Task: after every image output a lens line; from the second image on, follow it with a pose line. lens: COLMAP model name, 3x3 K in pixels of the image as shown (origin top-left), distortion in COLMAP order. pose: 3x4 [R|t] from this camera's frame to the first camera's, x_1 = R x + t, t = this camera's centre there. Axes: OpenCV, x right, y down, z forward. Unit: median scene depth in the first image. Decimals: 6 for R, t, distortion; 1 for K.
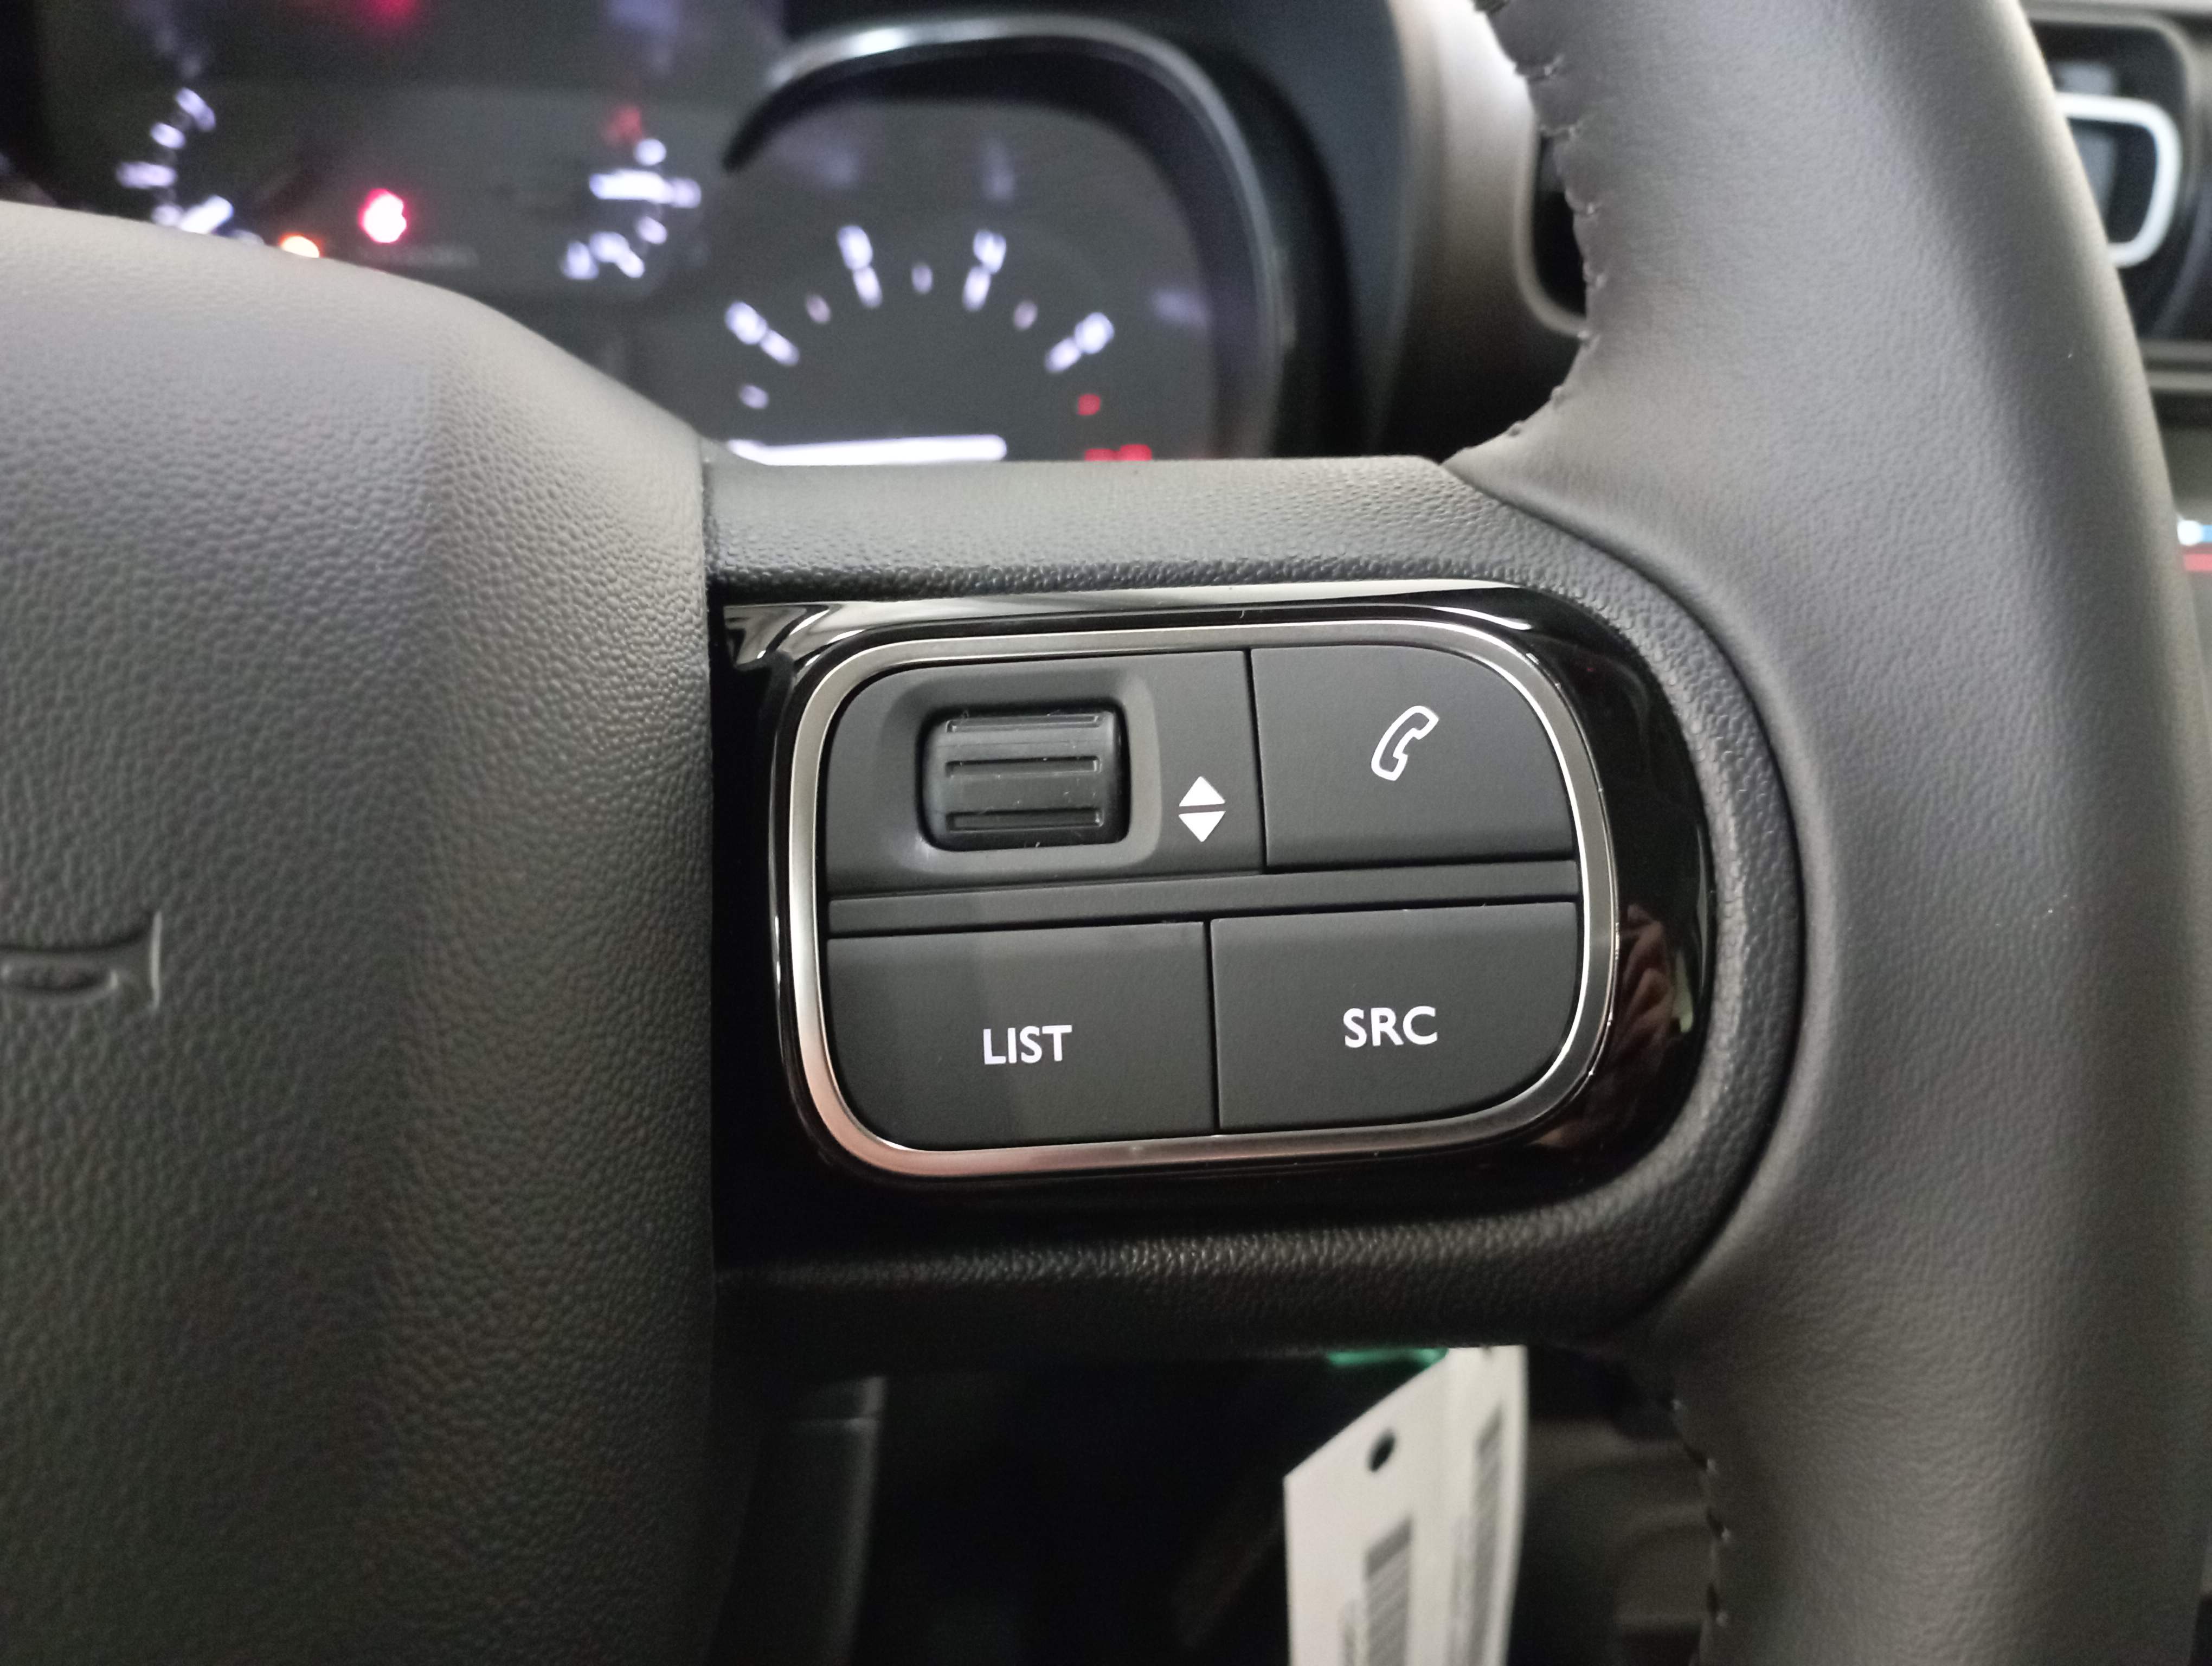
lens RADIAL K [[1860.4, 0, 1106.5], [0, 1860.4, 836.8], [0, 0, 1]] dist [0.091658, -0.128607]
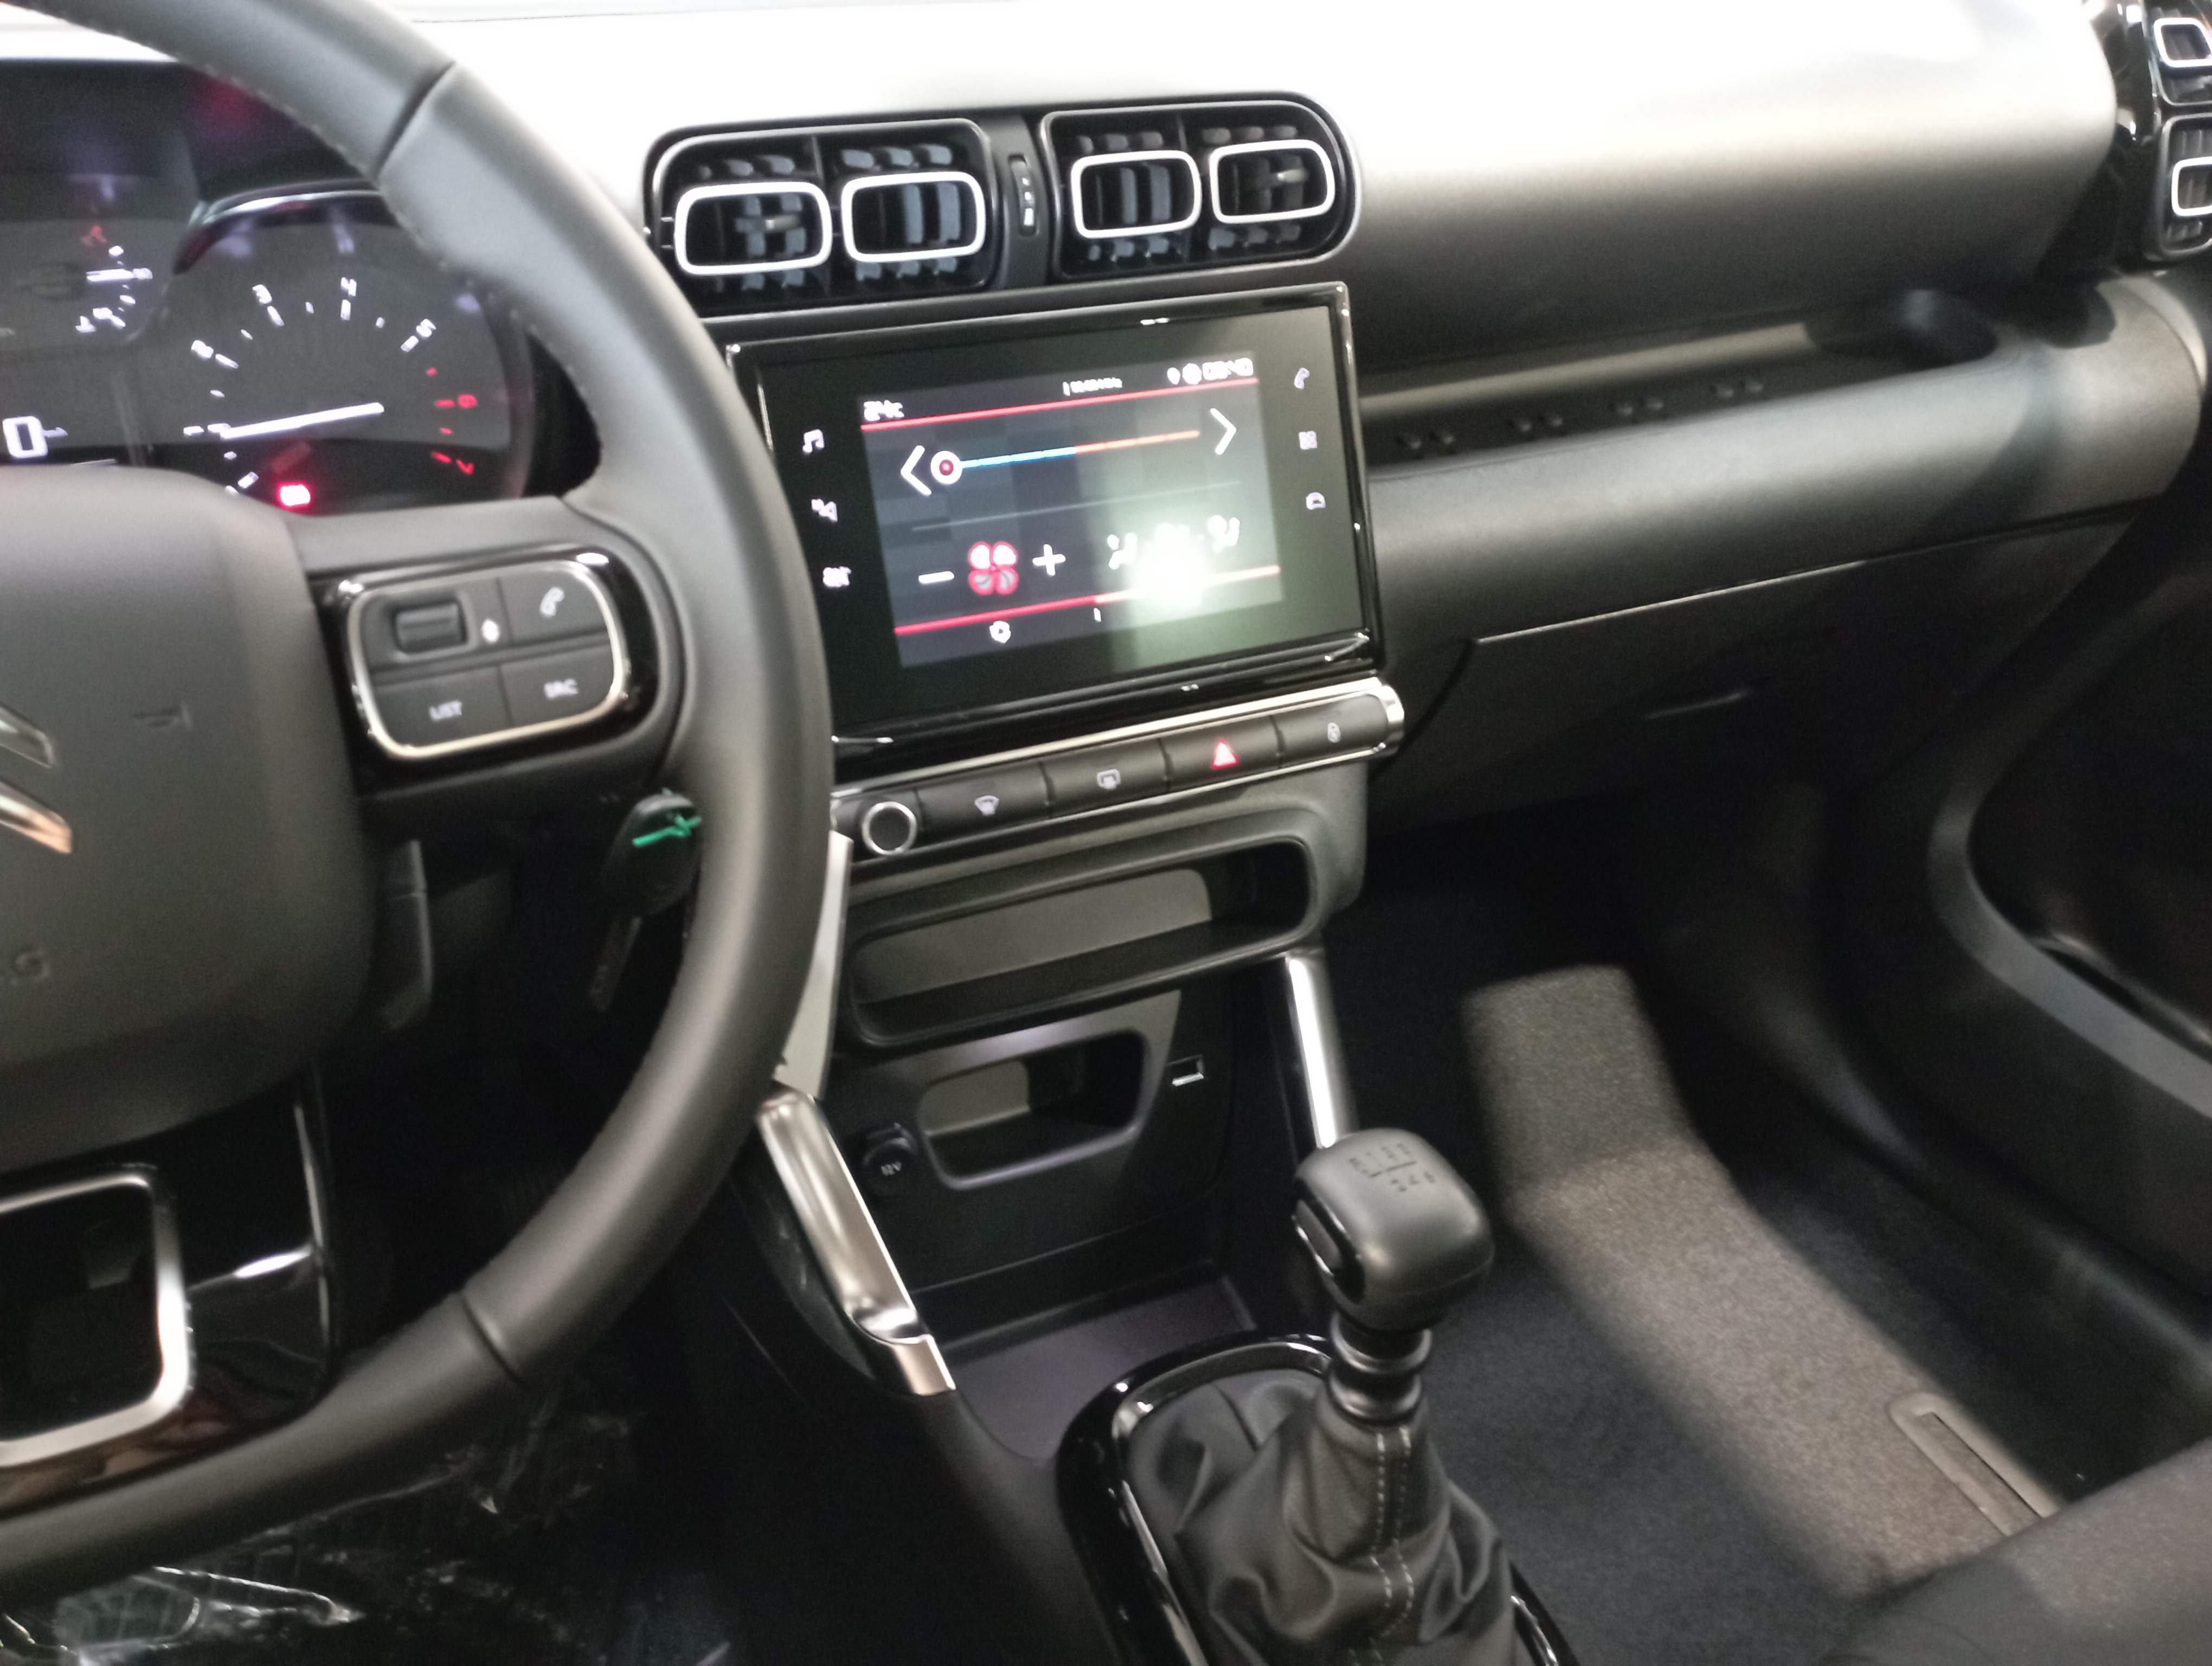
lens RADIAL K [[1860.4, 0, 1116.0], [0, 1860.4, 829.4], [0, 0, 1]] dist [0.091658, -0.128607]
pose [[0.948302, -0.174003, 0.265416, 0.145645], [0.136278, 0.978532, 0.154605, -0.031259], [-0.286620, -0.110442, 0.951657, -2.271223]]
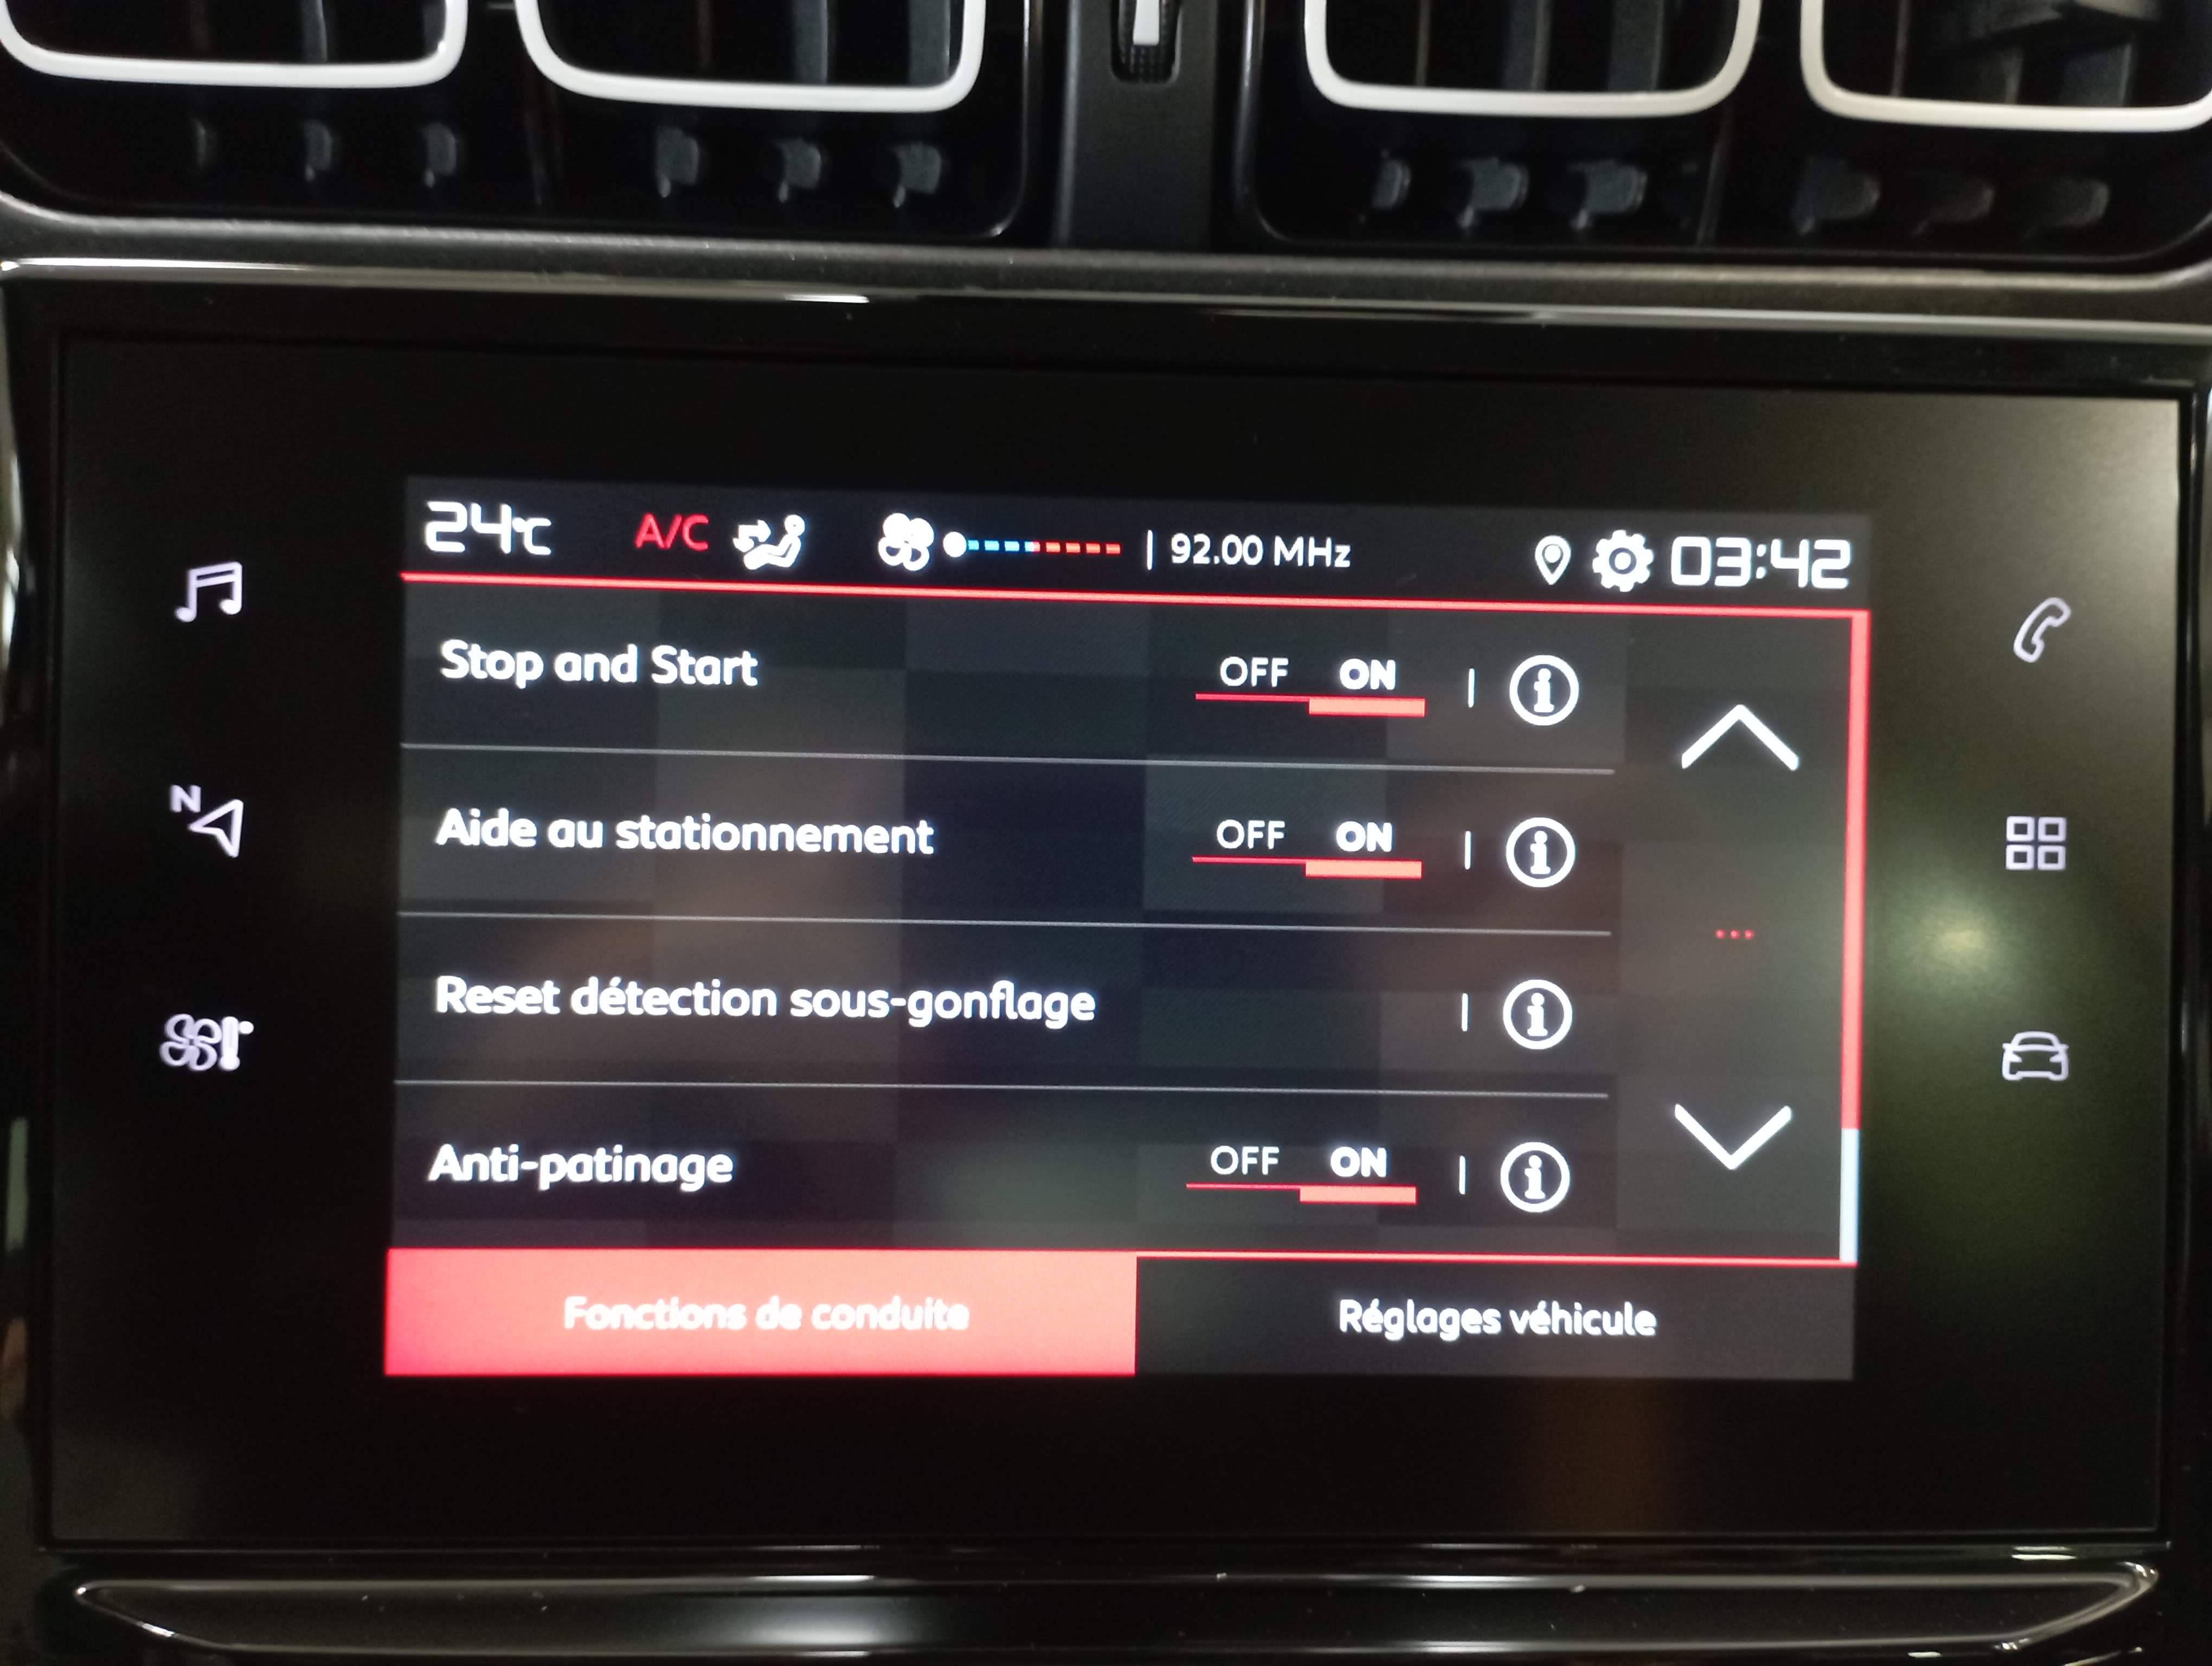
lens RADIAL K [[1860.4, 0, 1102.7], [0, 1860.4, 819.1], [0, 0, 1]] dist [0.091658, -0.128607]
pose [[0.996229, 0.027500, -0.082295, 1.552122], [-0.029970, 0.999132, -0.028921, -0.161607], [0.081428, 0.031279, 0.996188, 0.967428]]
